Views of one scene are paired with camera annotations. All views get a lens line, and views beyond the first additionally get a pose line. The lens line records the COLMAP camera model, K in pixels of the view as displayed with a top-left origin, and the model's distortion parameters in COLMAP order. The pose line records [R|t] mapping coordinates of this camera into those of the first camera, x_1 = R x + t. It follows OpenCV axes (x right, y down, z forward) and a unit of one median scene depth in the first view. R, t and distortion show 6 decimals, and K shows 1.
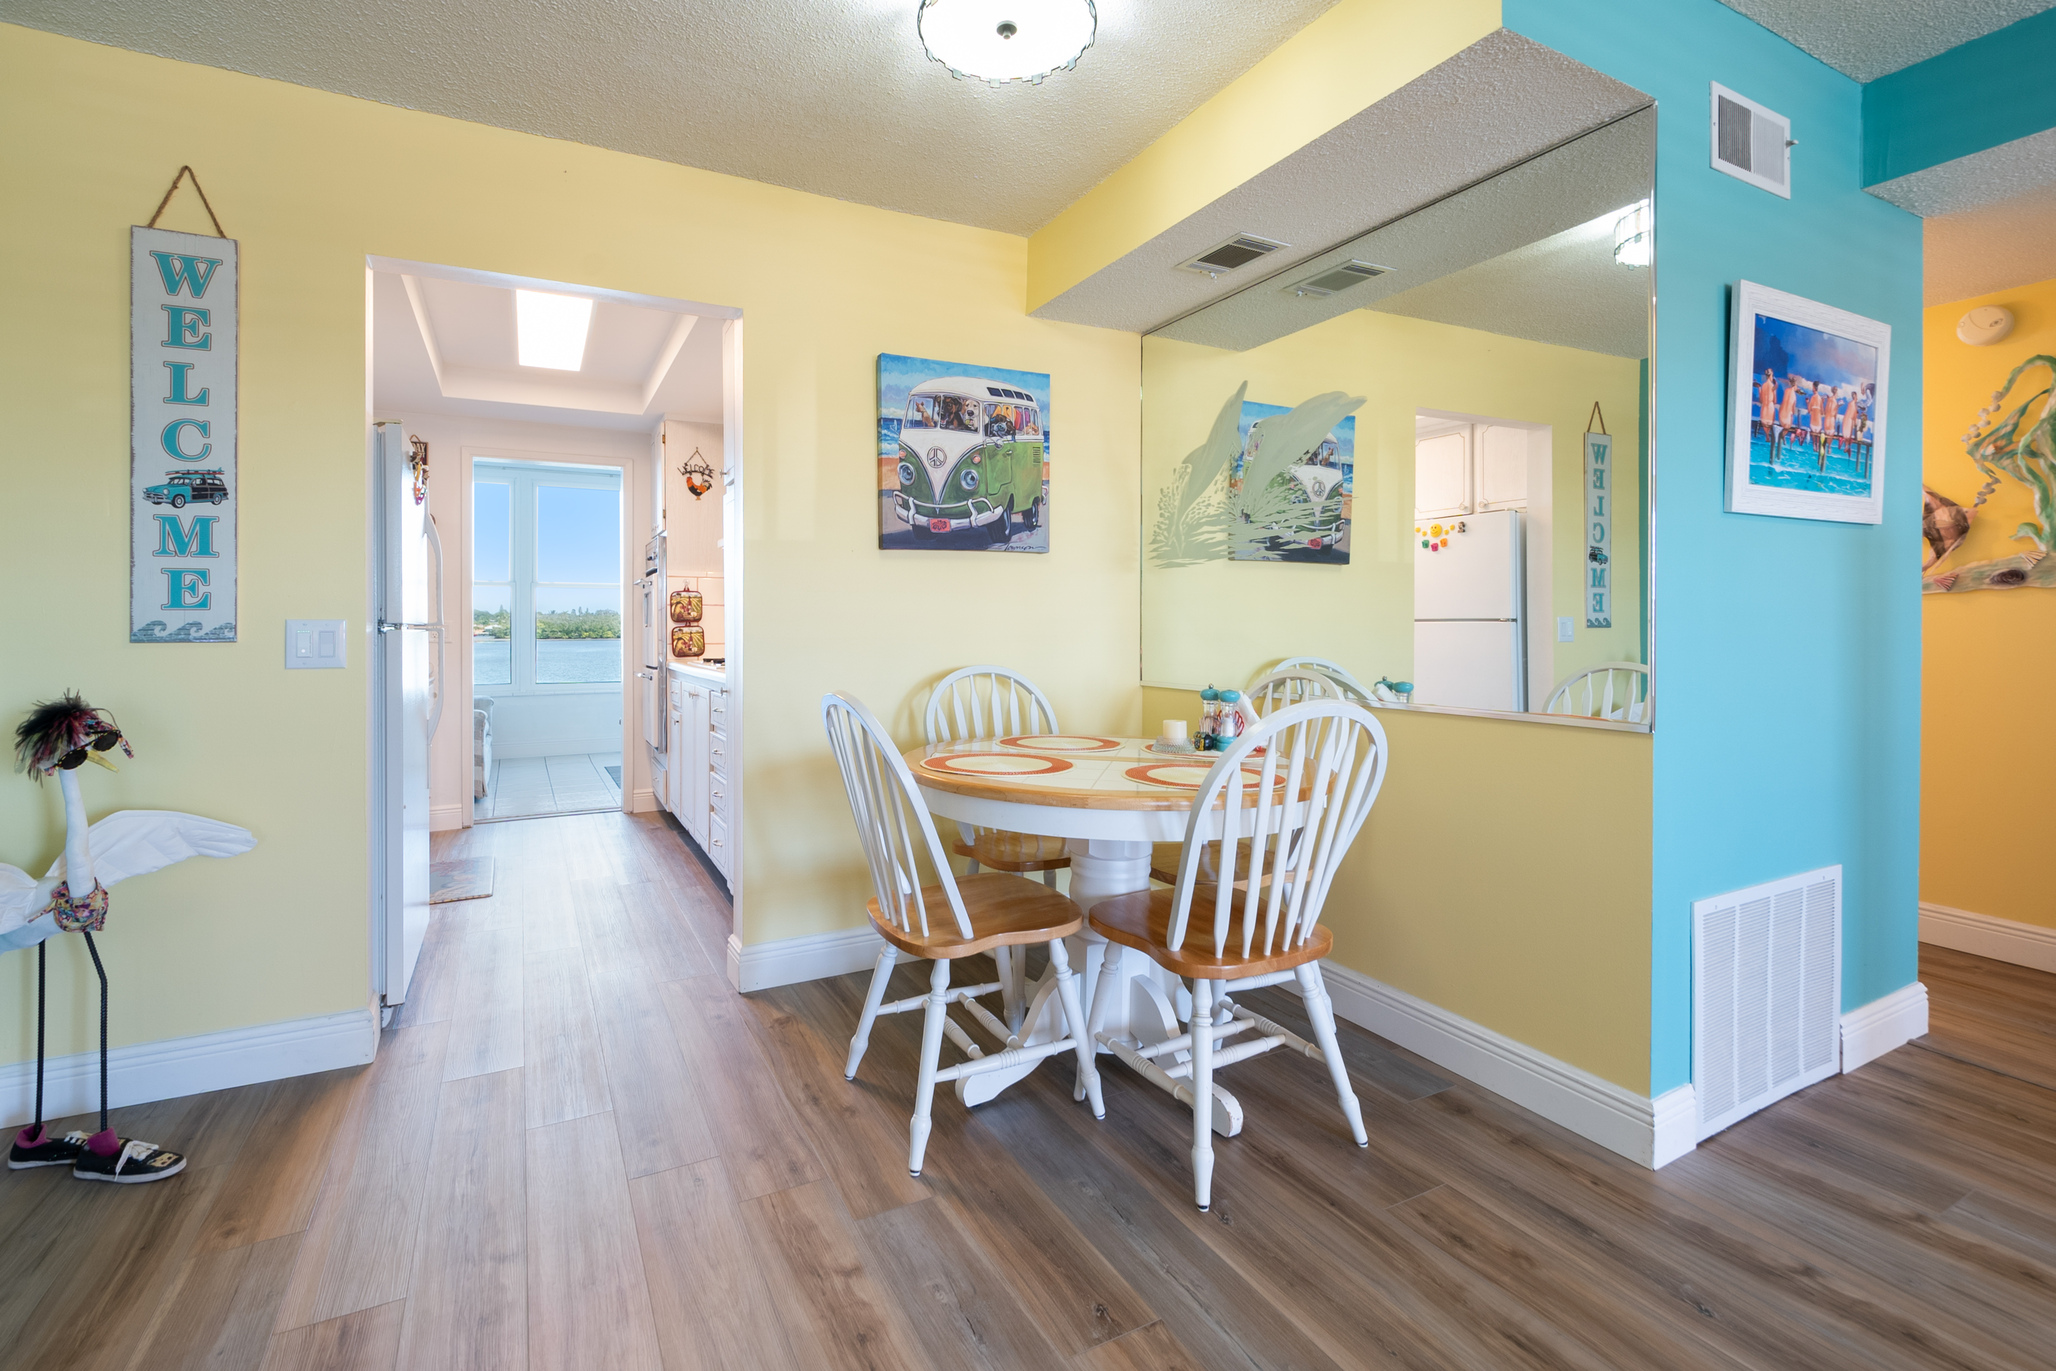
lens RADIAL K [[934.1, 0, 1018.8], [0, 934.1, 630.9], [0, 0, 1]] dist [-0.004444, -0.000572]
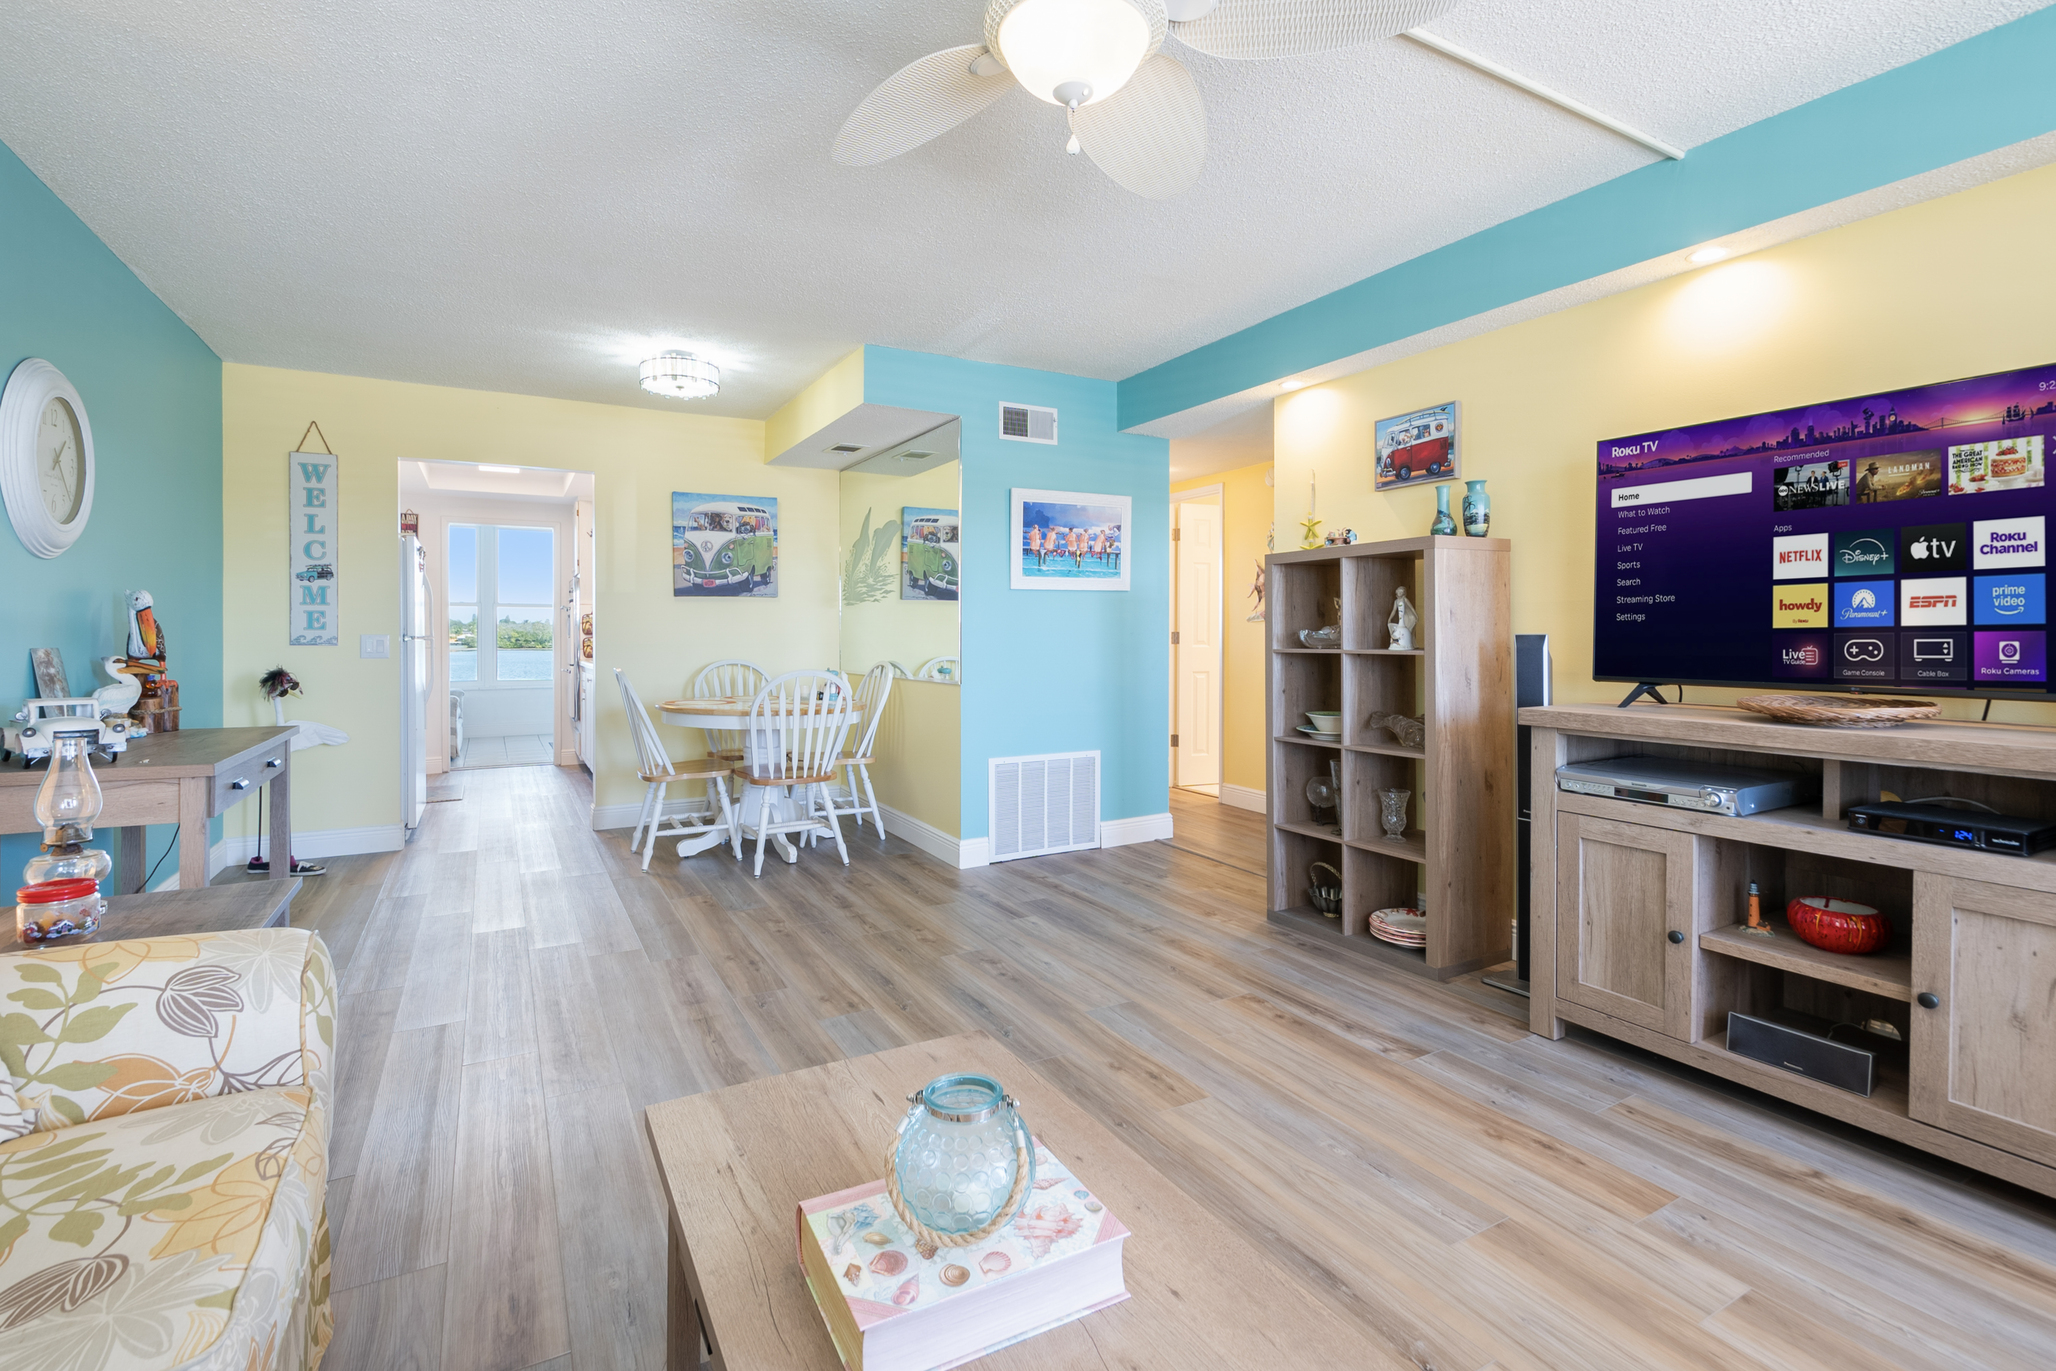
lens RADIAL K [[960.5, 0, 1039.5], [0, 960.5, 647.3], [0, 0, 1]] dist [0.001408, -0.000298]
pose [[0.999685, 0.001442, 0.025037, 0.525472], [-0.001599, 0.999979, 0.006247, 0.000352], [-0.025027, -0.006285, 0.999667, -0.920593]]
